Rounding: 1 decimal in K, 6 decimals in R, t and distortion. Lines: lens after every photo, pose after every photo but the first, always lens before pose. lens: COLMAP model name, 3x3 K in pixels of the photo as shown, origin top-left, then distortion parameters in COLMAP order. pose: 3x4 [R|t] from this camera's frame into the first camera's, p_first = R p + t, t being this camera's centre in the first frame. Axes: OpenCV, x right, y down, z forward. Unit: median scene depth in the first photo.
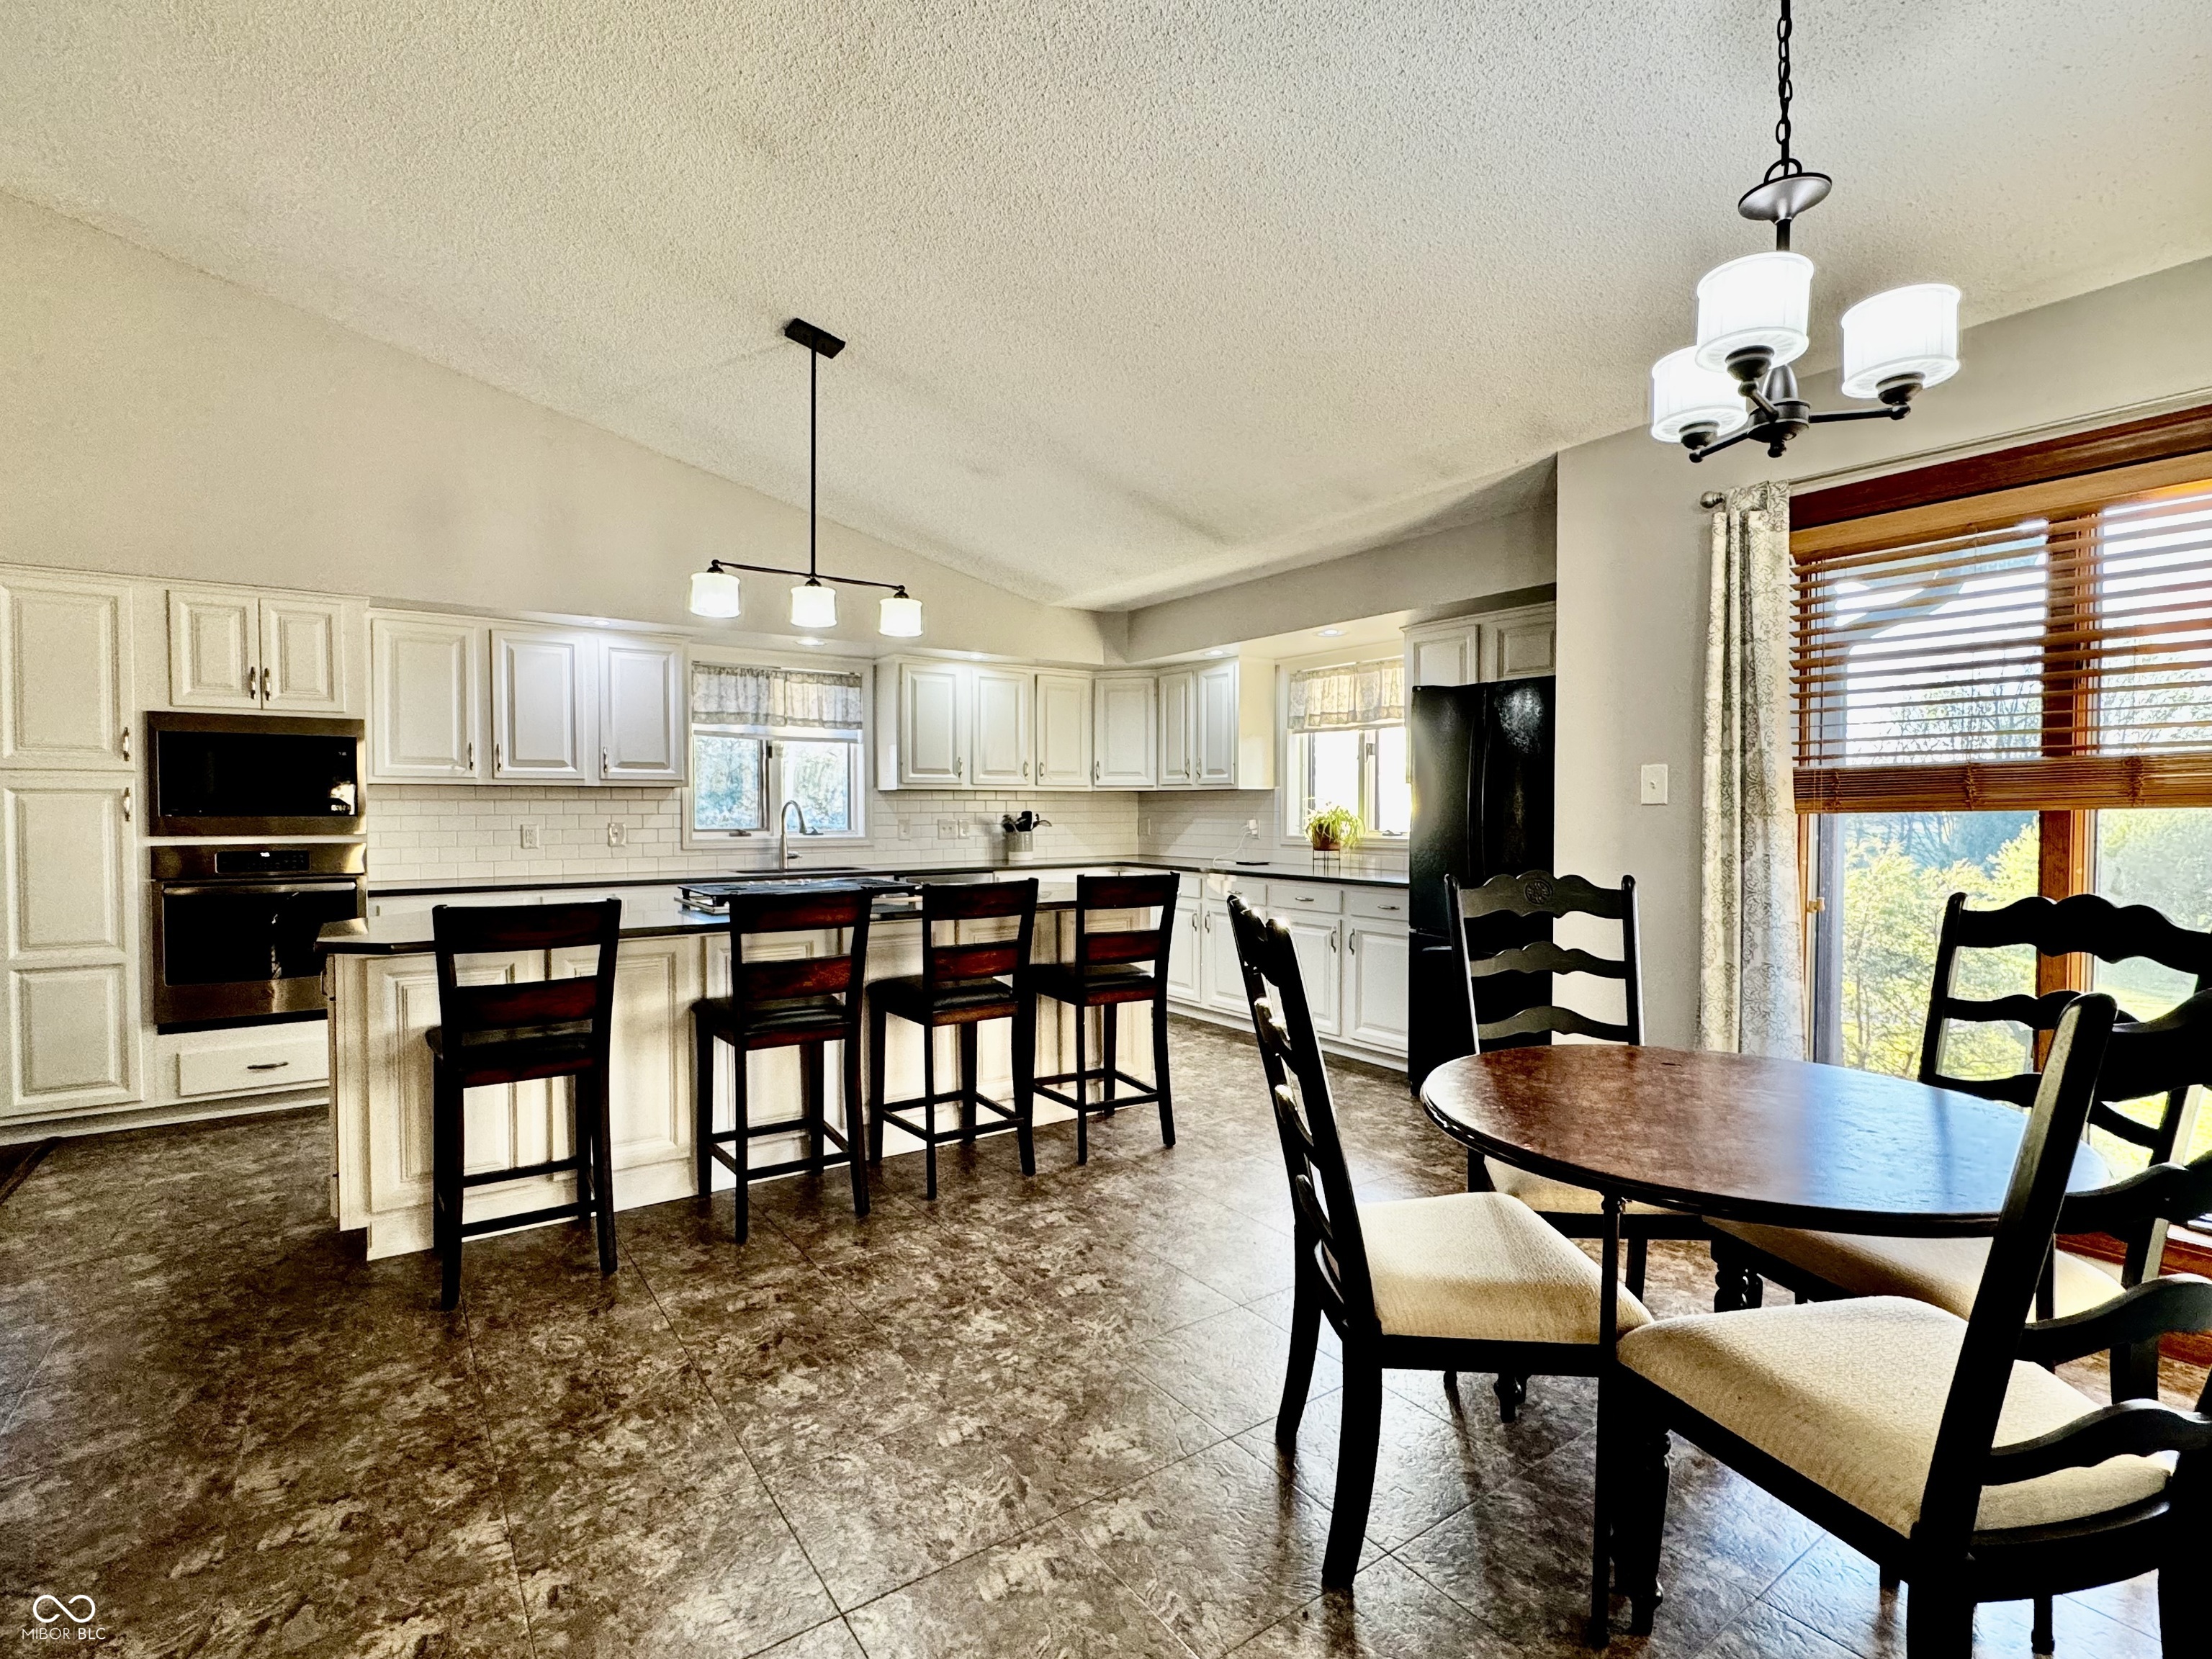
lens RADIAL K [[1054.4, 0, 1101.6], [0, 1054.4, 831.7], [0, 0, 1]] dist [0.000155, -0.000800]
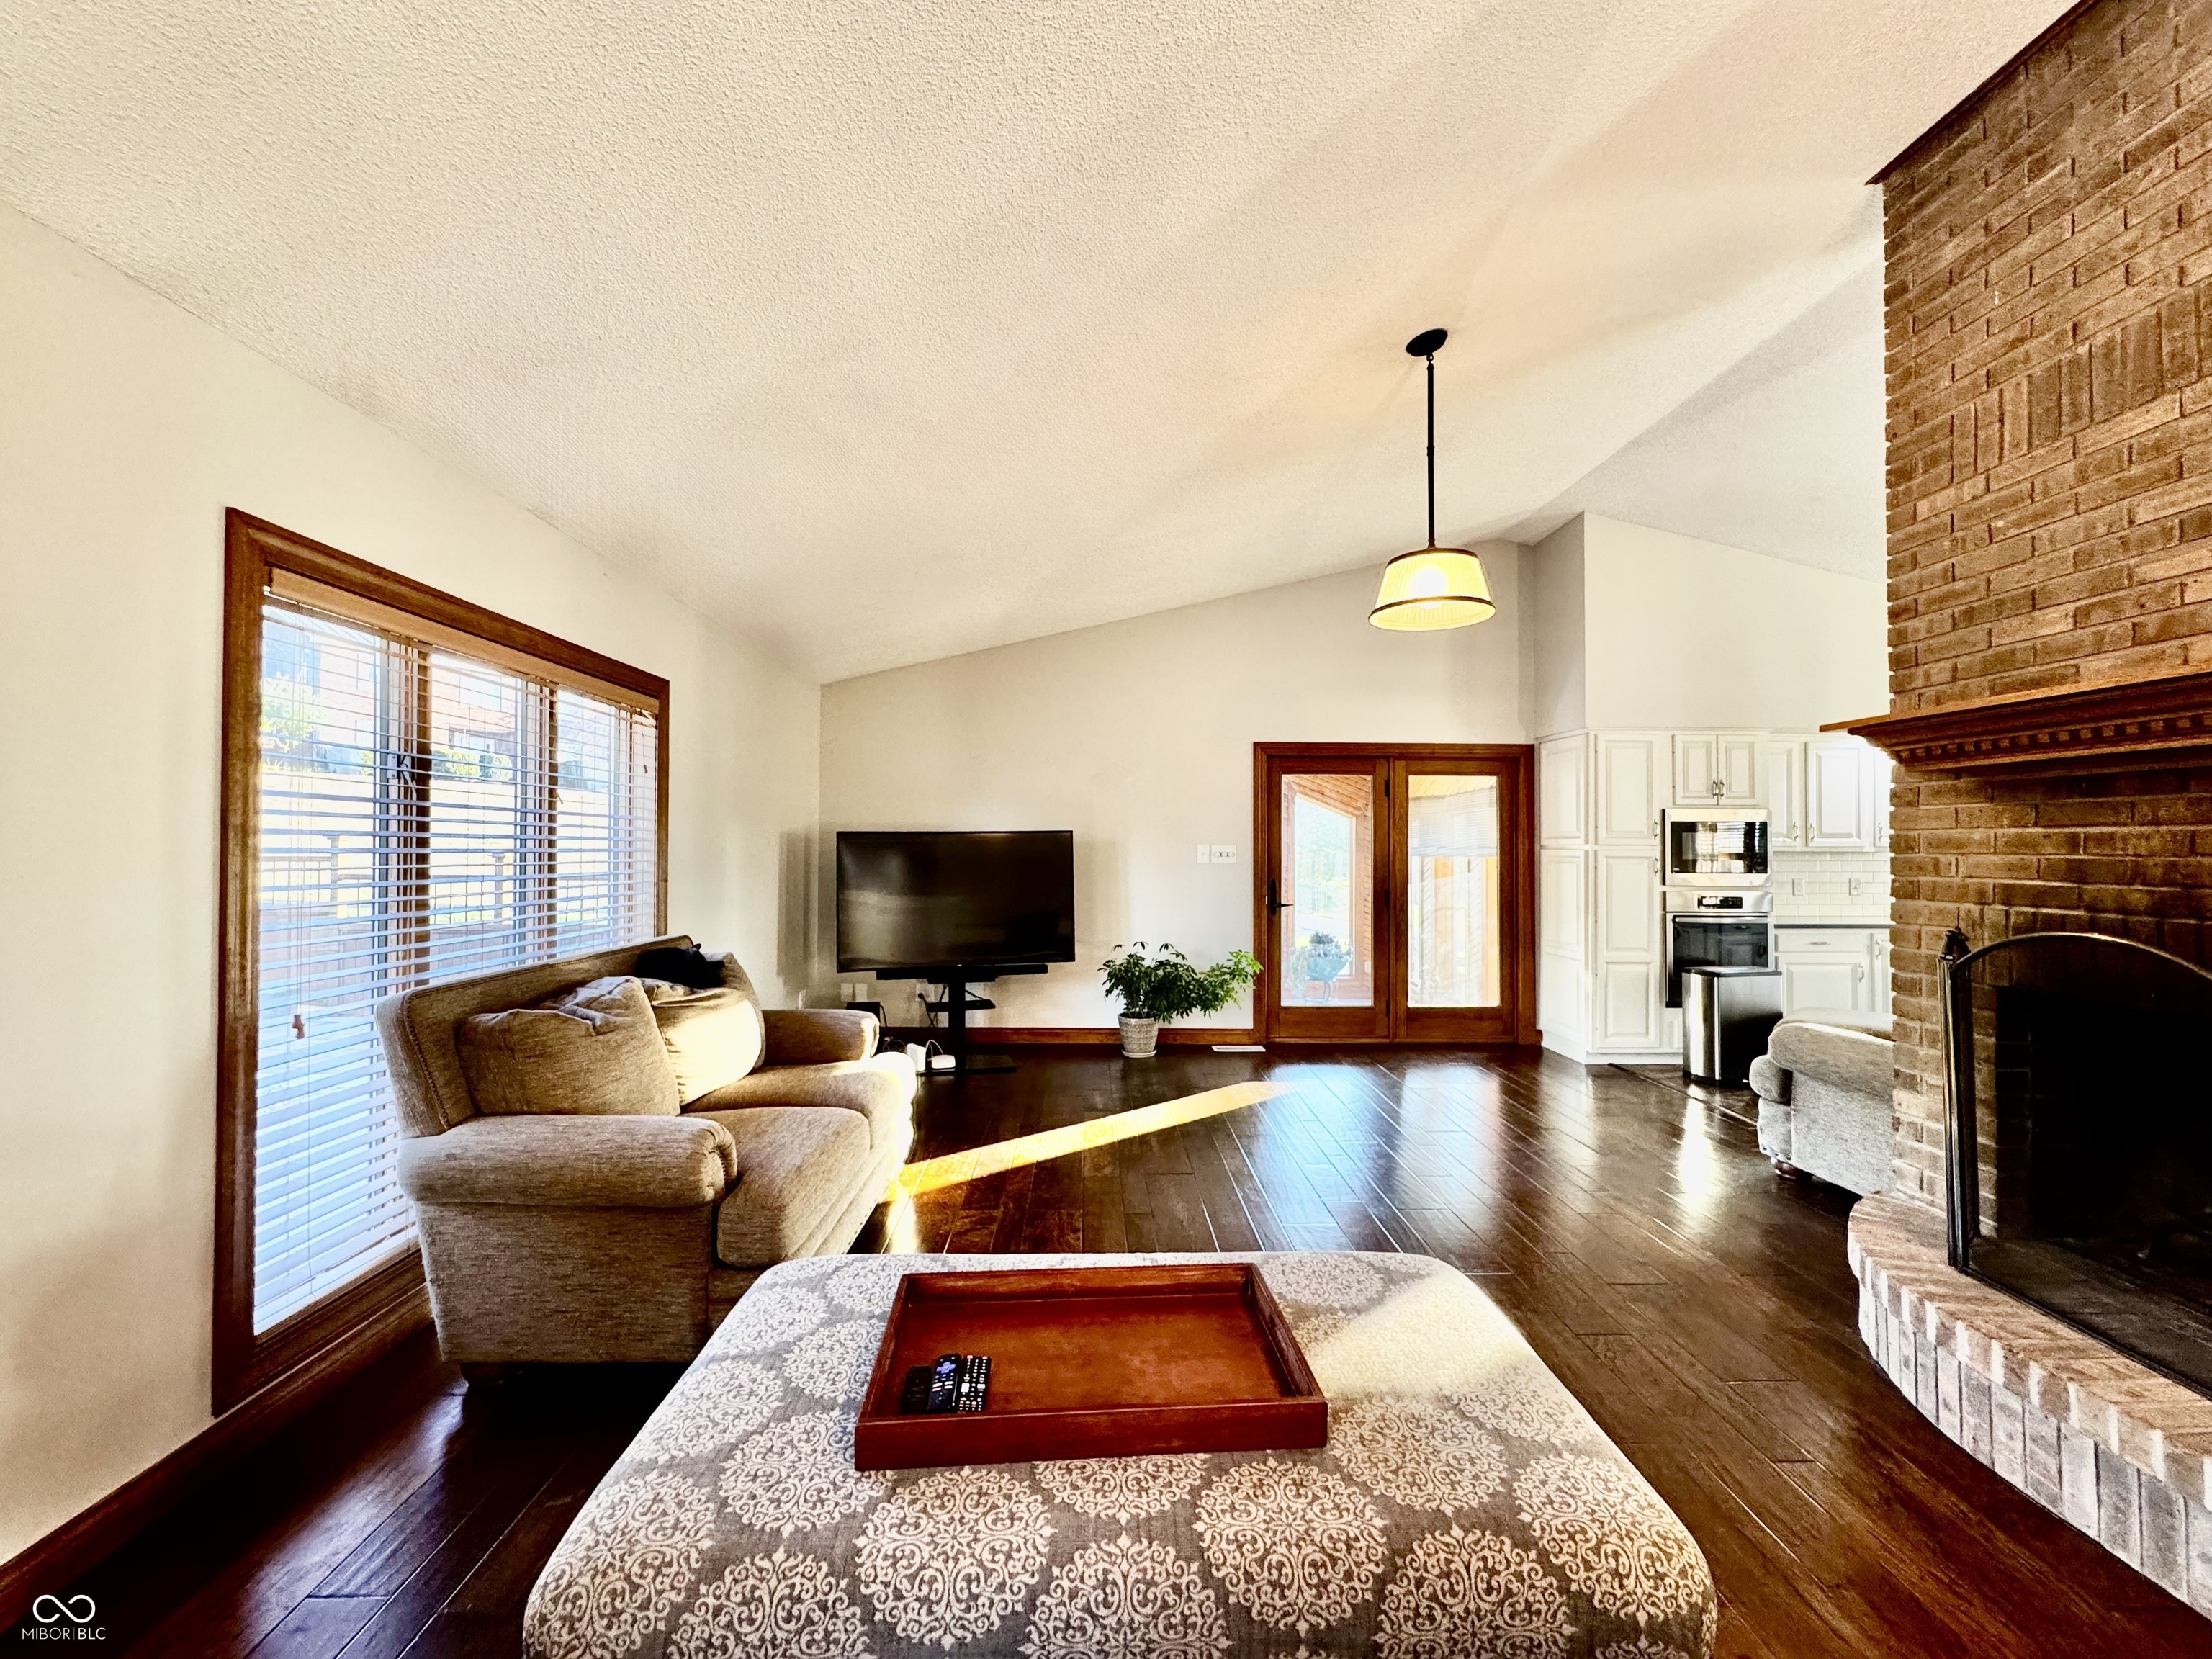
lens RADIAL K [[887.4, 0, 1106.0], [0, 887.4, 829.5], [0, 0, 1]] dist [-0.004481, 0.000632]
pose [[0.829846, -0.005472, -0.557965, -0.655543], [-0.018115, 0.999161, -0.036741, -0.012460], [0.557698, 0.040597, 0.829051, -0.478963]]
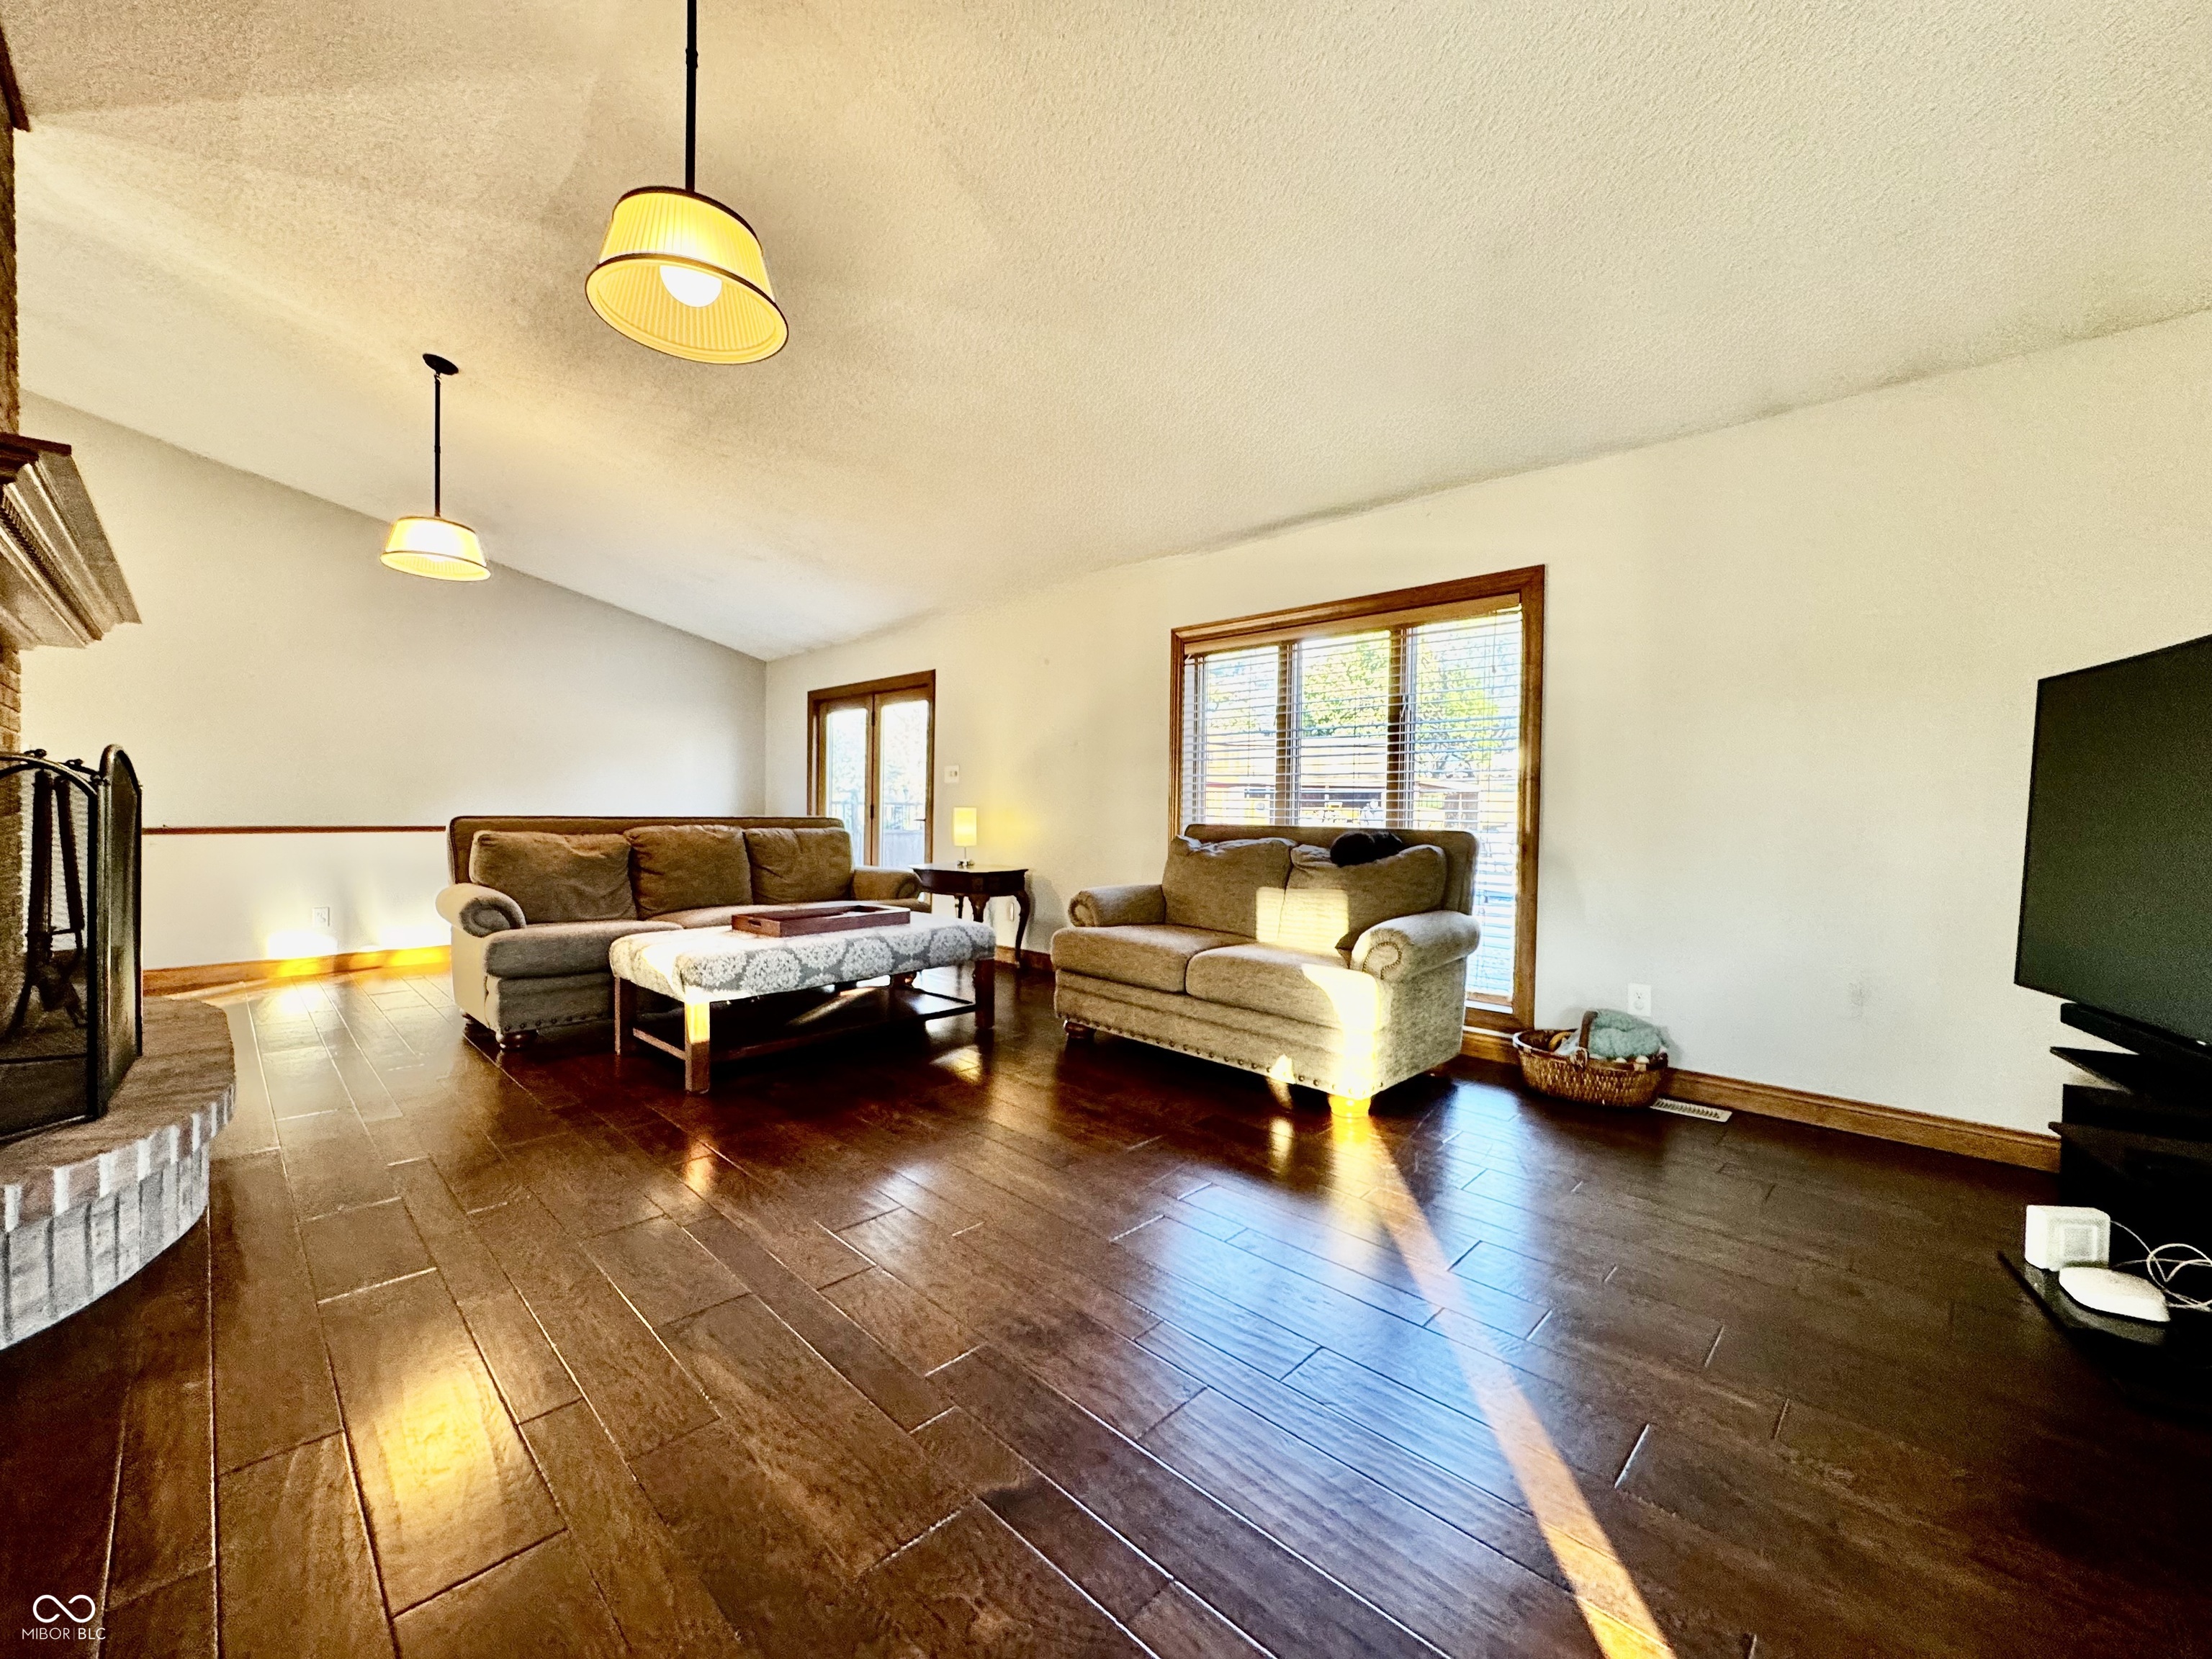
lens RADIAL K [[885.3, 0, 1102.4], [0, 885.3, 829.5], [0, 0, 1]] dist [-0.000152, 0.000257]
pose [[-0.983240, -0.007034, -0.182178, -0.910227], [-0.015647, 0.998824, 0.045885, 0.021067], [0.181641, 0.047966, -0.982194, 0.547150]]
